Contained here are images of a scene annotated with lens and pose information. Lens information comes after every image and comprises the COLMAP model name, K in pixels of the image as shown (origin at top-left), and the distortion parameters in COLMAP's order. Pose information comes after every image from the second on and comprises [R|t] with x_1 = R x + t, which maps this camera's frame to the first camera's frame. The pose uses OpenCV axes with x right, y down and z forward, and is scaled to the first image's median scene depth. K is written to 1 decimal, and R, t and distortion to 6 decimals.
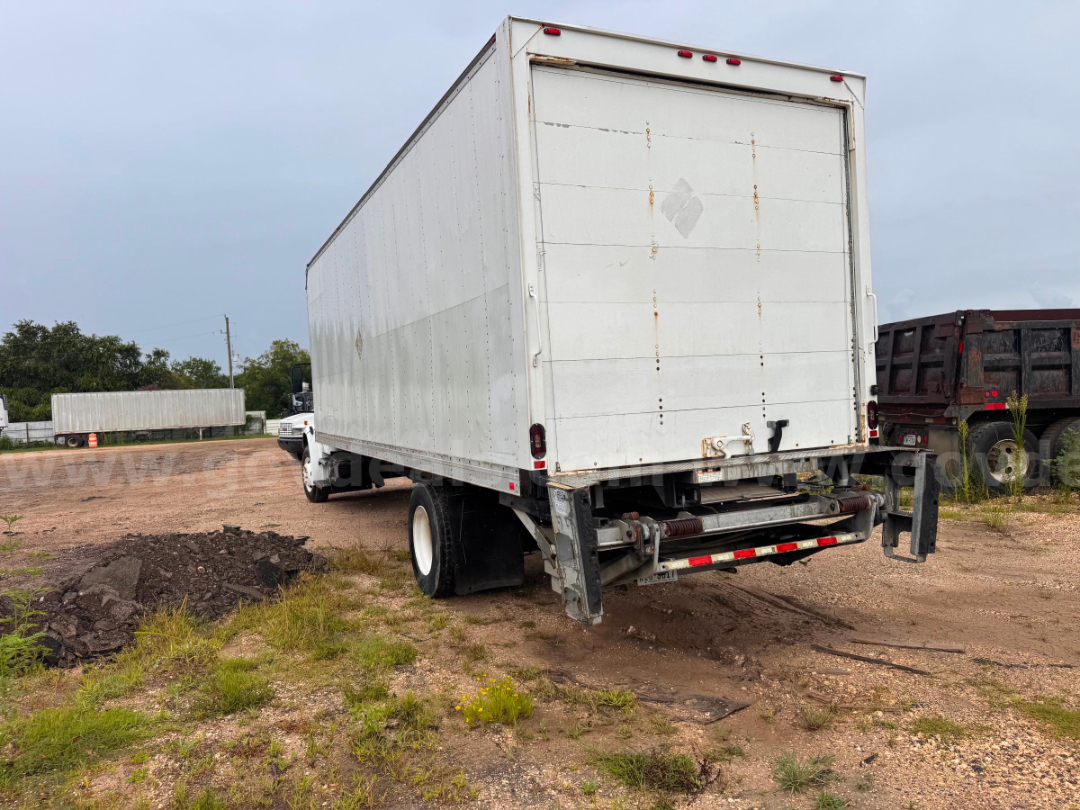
lens RADIAL K [[766.7, 0, 540.5], [0, 766.7, 405.2], [0, 0, 1]] dist [0.080272, -0.092807]
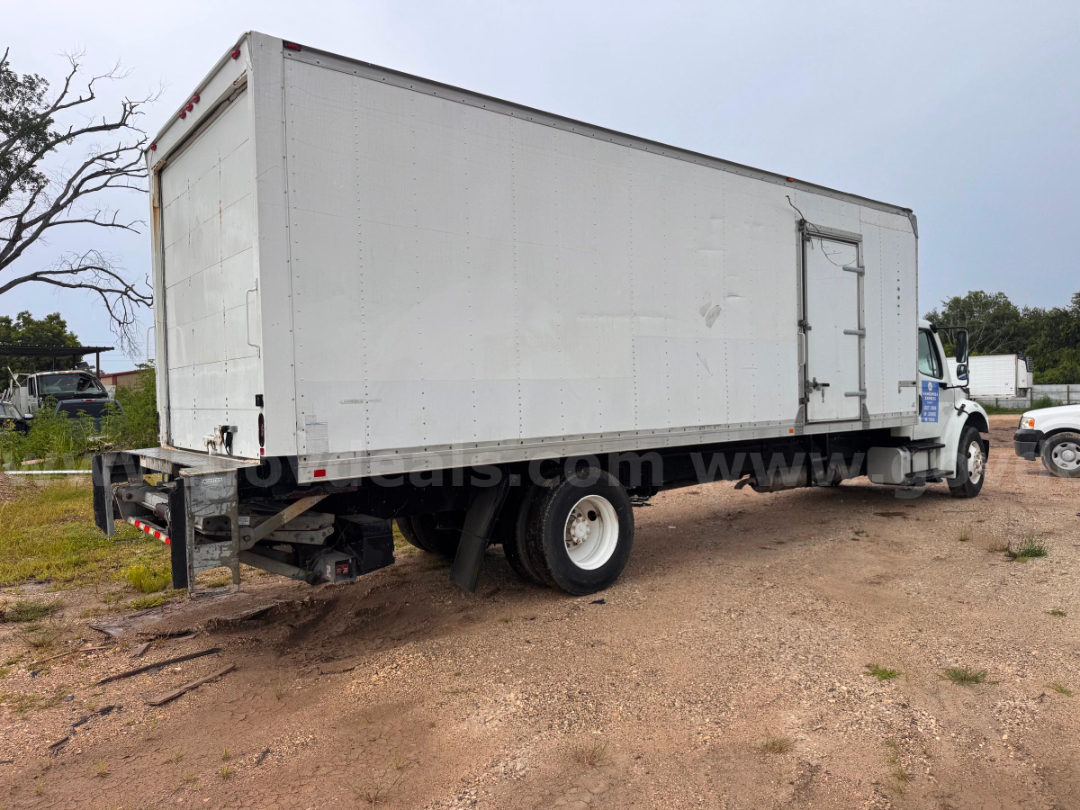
lens RADIAL K [[766.7, 0, 536.5], [0, 766.7, 400.0], [0, 0, 1]] dist [0.080272, -0.092807]
pose [[0.230732, 0.056568, -0.971371, 1.333948], [-0.008668, 0.998389, 0.056082, -0.072135], [0.972979, -0.004520, 0.230851, 1.105316]]
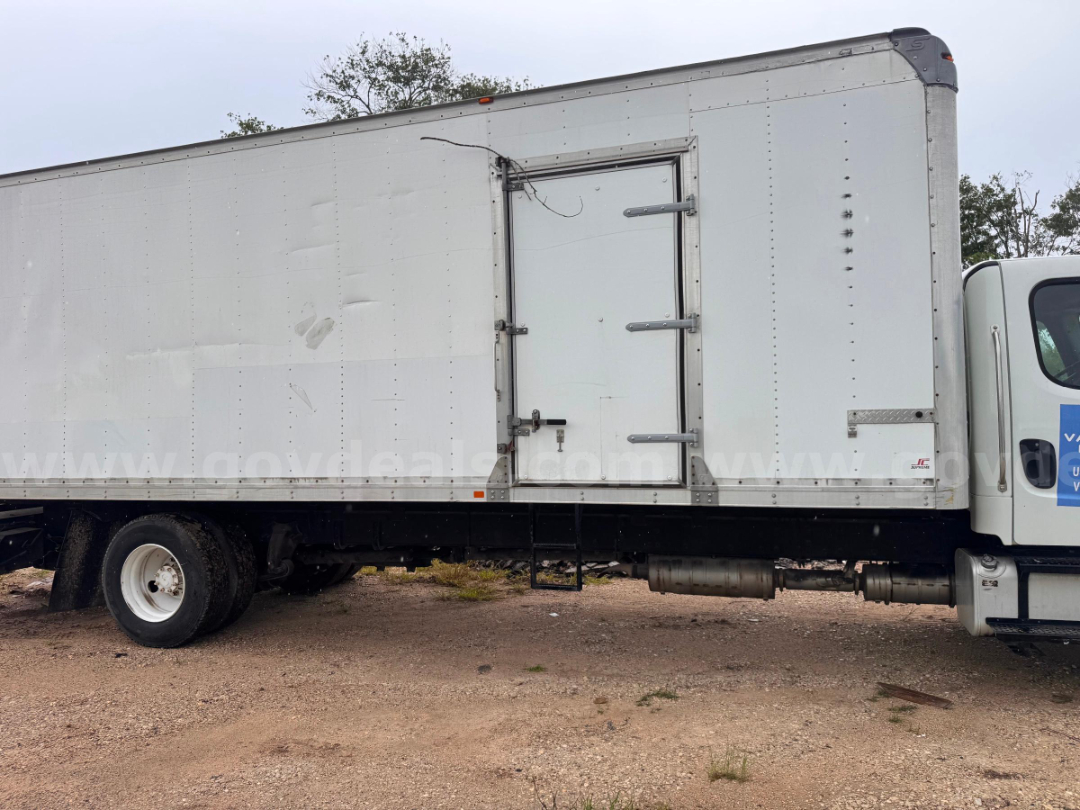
lens RADIAL K [[788.5, 0, 541.4], [0, 788.5, 406.0], [0, 0, 1]] dist [0.036703, -0.015107]
pose [[-0.687114, 0.062903, -0.723821, 0.692686], [0.047087, 0.998006, 0.042032, -0.079545], [0.725022, -0.005201, -0.688706, 2.554679]]
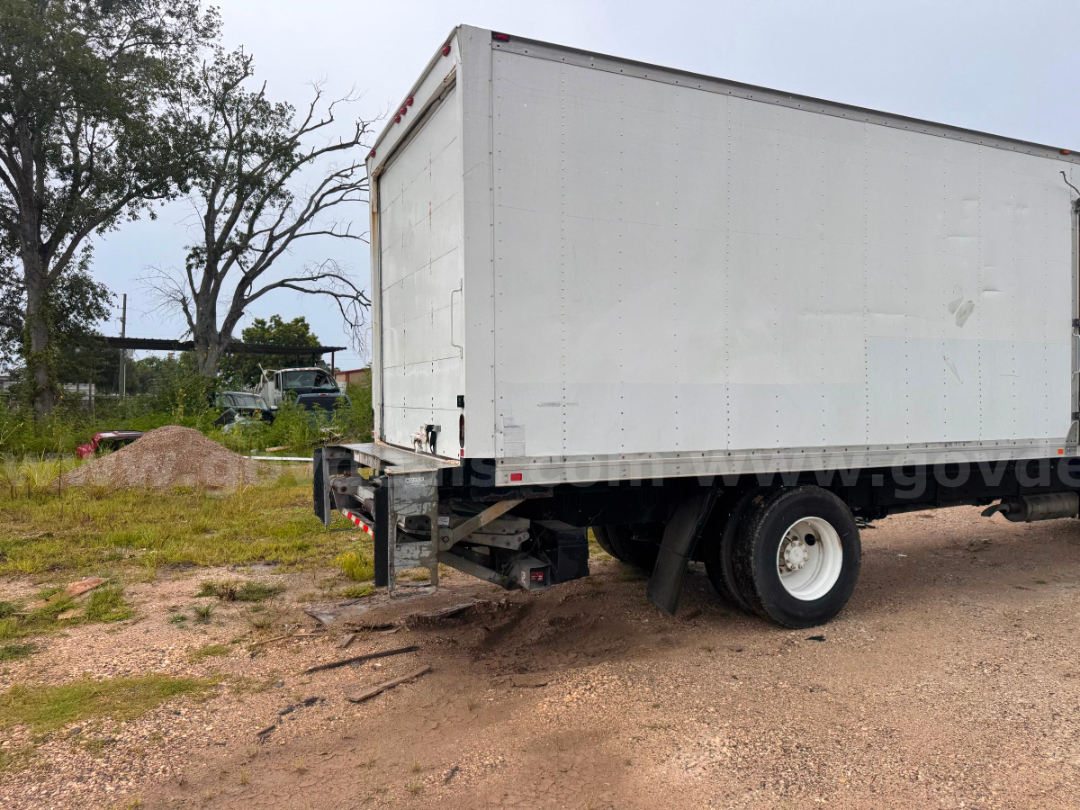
lens RADIAL K [[766.7, 0, 547.0], [0, 766.7, 400.9], [0, 0, 1]] dist [0.080272, -0.092807]
pose [[-0.010240, 0.058126, -0.998257, 1.265506], [-0.019132, 0.998115, 0.058314, -0.072118], [0.999765, 0.019696, -0.009108, 1.107728]]
